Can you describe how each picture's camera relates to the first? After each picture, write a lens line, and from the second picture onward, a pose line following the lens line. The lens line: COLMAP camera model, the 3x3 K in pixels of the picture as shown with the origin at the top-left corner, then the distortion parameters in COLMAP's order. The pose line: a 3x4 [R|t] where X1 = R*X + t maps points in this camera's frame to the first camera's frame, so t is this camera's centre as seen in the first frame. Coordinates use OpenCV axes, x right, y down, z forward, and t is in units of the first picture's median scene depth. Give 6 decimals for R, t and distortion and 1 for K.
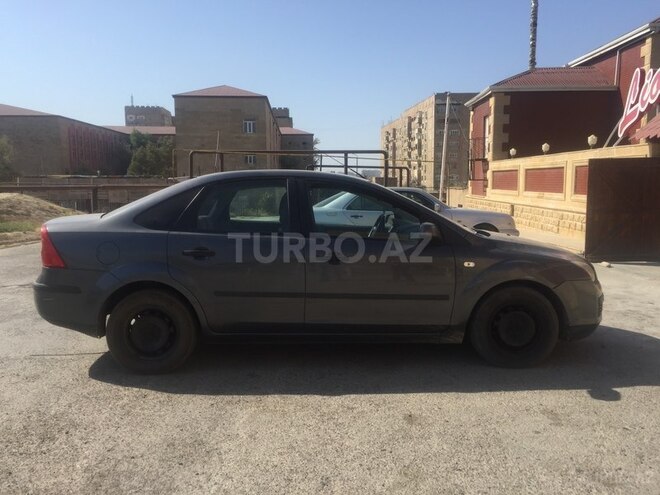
lens RADIAL K [[561.9, 0, 330.0], [0, 561.9, 247.5], [0, 0, 1]] dist [0.071308, -0.087947]
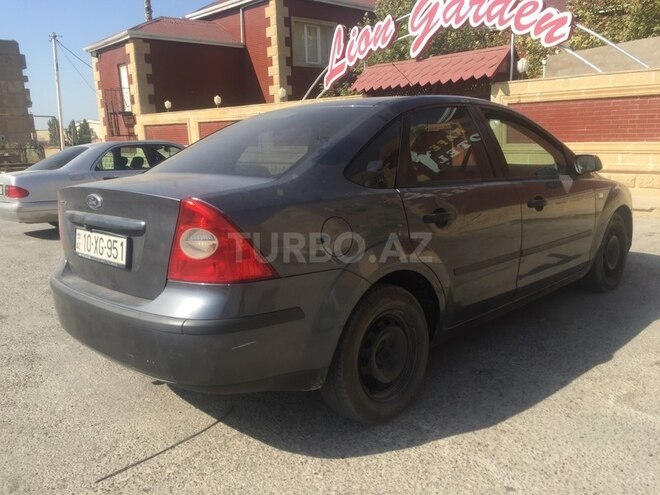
lens RADIAL K [[561.9, 0, 330.0], [0, 561.9, 247.5], [0, 0, 1]] dist [0.071308, -0.087947]
pose [[0.723413, -0.154376, 0.672935, -0.182317], [0.107992, 0.987985, 0.110558, -0.009452], [-0.681917, -0.007307, 0.731393, 0.141070]]
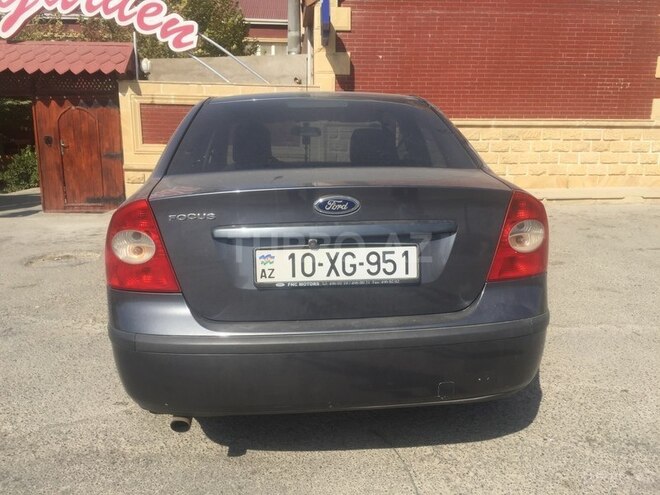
lens RADIAL K [[561.9, 0, 330.0], [0, 561.9, 247.5], [0, 0, 1]] dist [0.071308, -0.087947]
pose [[-0.055062, -0.197313, 0.978793, -0.230014], [0.108920, 0.973243, 0.202321, -0.024743], [-0.992524, 0.117750, -0.032097, 0.287198]]
